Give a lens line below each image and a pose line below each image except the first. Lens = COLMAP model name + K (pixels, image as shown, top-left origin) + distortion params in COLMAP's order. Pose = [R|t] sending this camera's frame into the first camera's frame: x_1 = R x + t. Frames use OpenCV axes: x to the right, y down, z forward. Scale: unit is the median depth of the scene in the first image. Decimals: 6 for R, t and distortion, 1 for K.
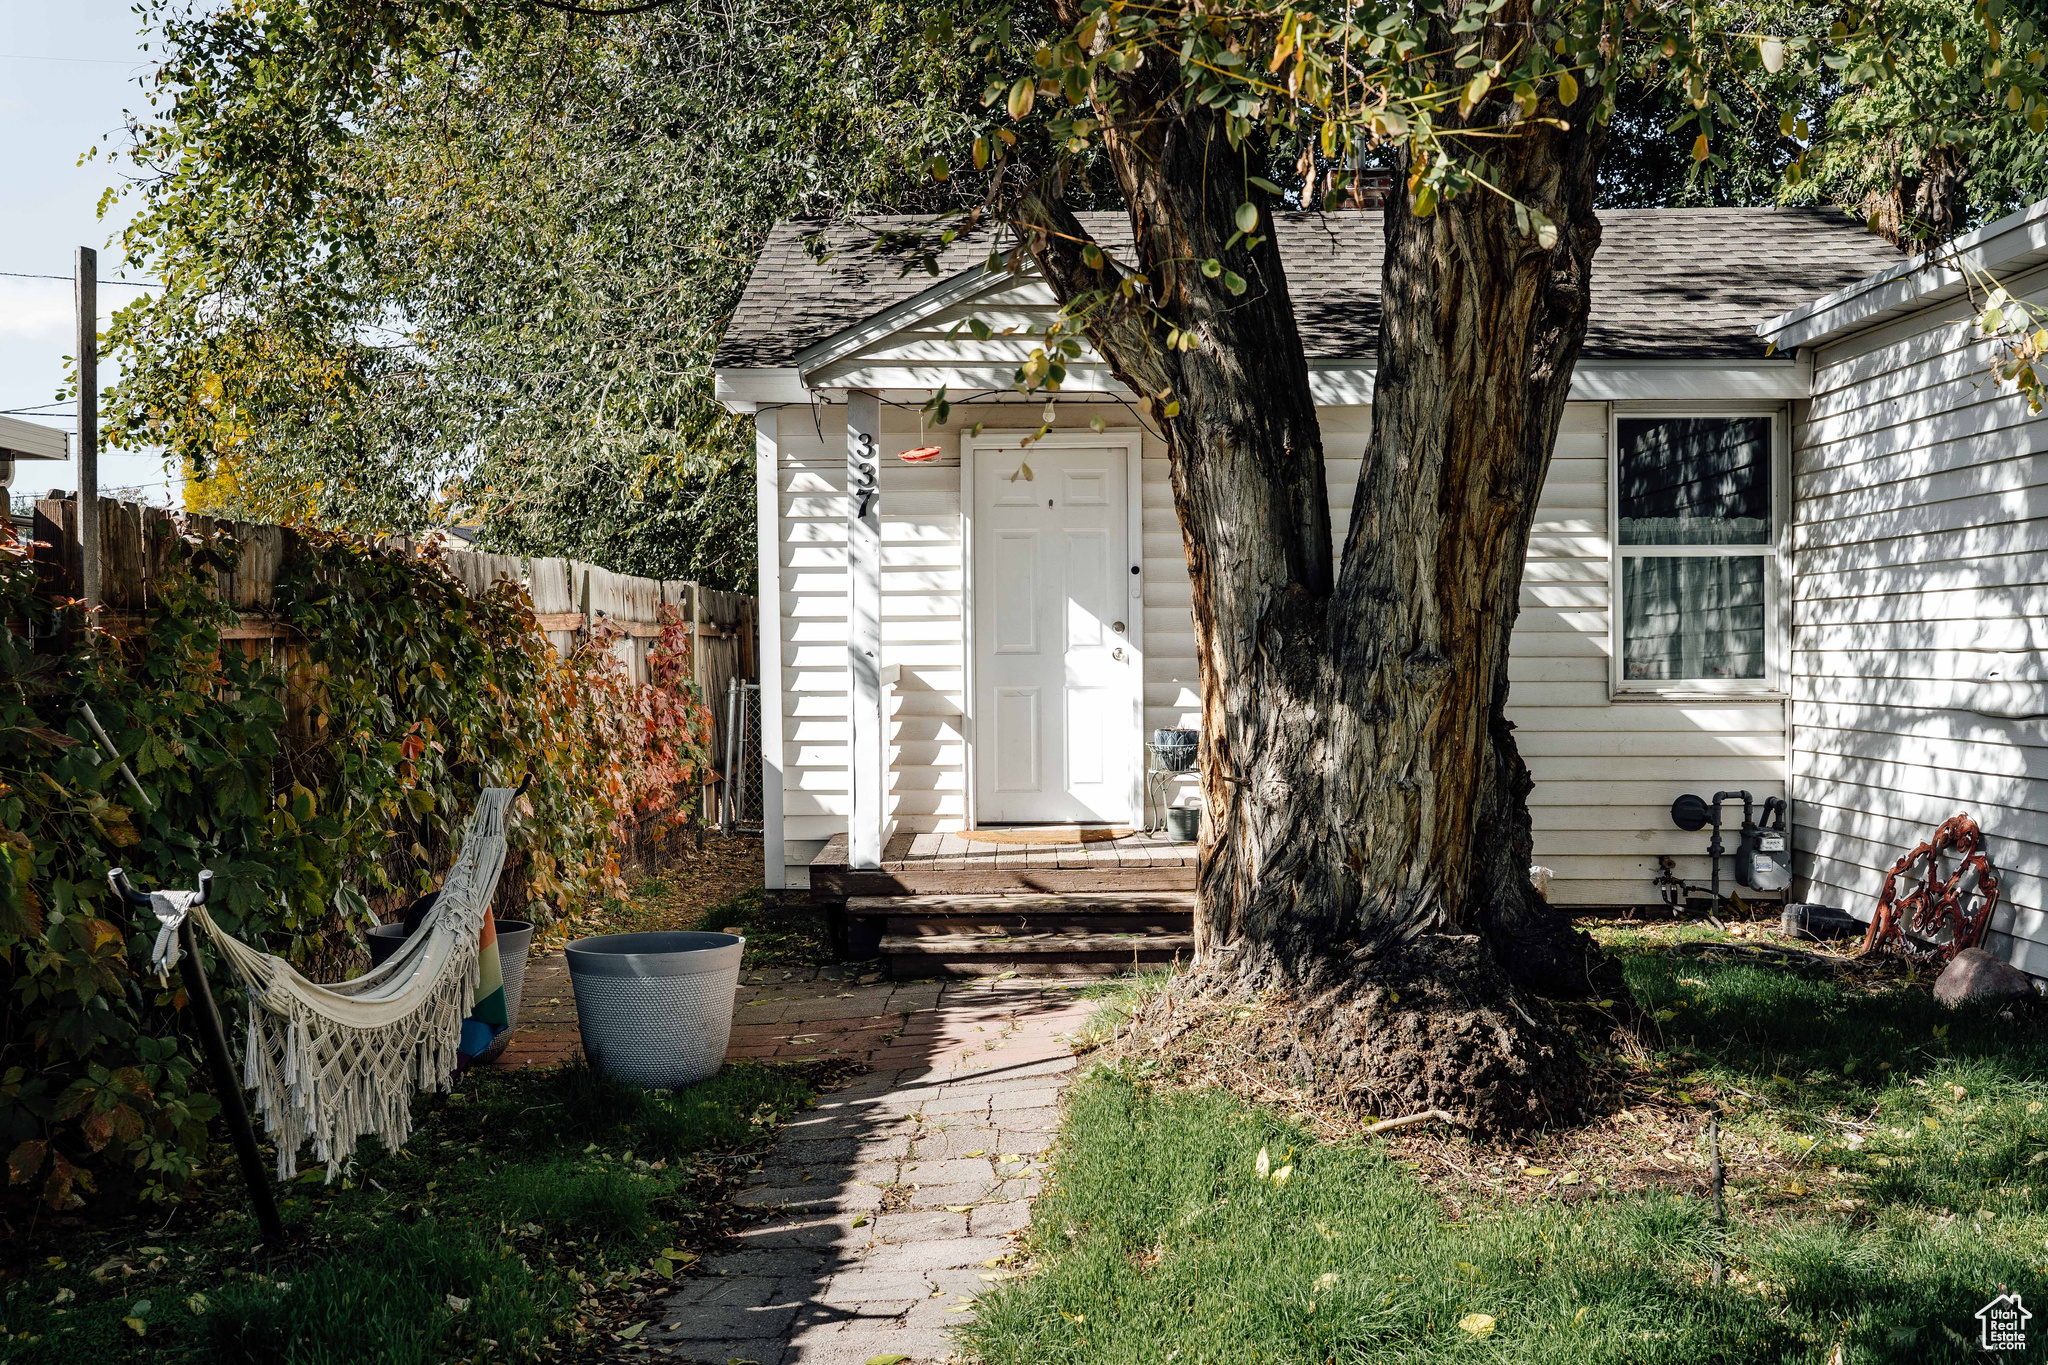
lens RADIAL K [[1998.5, 0, 1024.0], [0, 1998.5, 682.5], [0, 0, 1]] dist [0.010090, 0.011518]
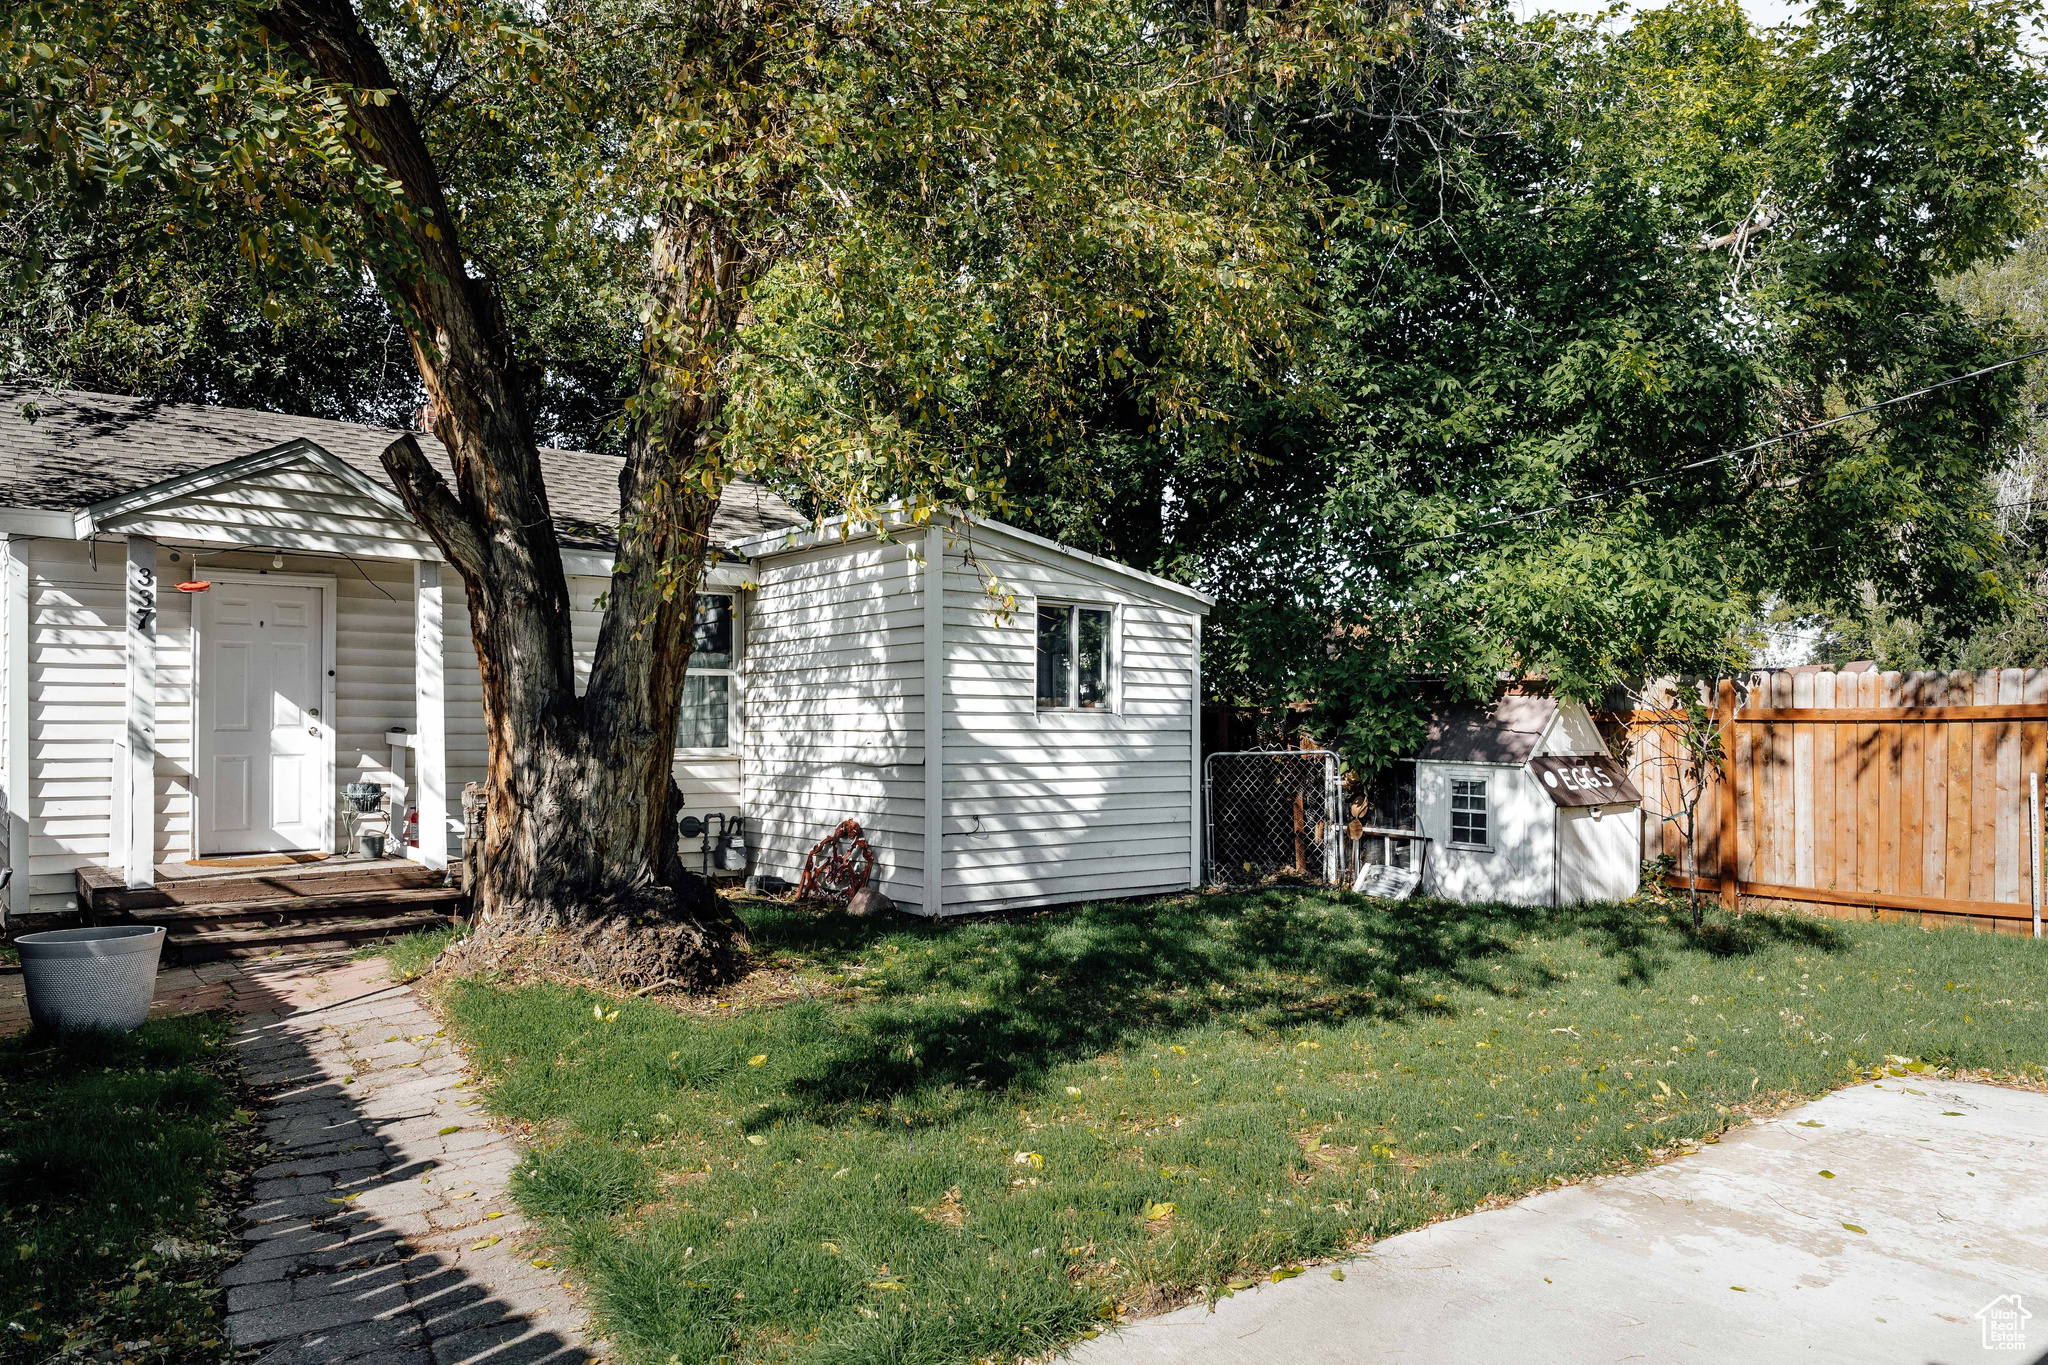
lens RADIAL K [[1629.8, 0, 1024.0], [0, 1629.8, 682.5], [0, 0, 1]] dist [0.001116, 0.001494]
pose [[0.767182, 0.024720, 0.640953, -0.352769], [0.007343, 0.998853, -0.047312, 0.011177], [-0.641387, 0.041003, 0.766121, -0.249168]]
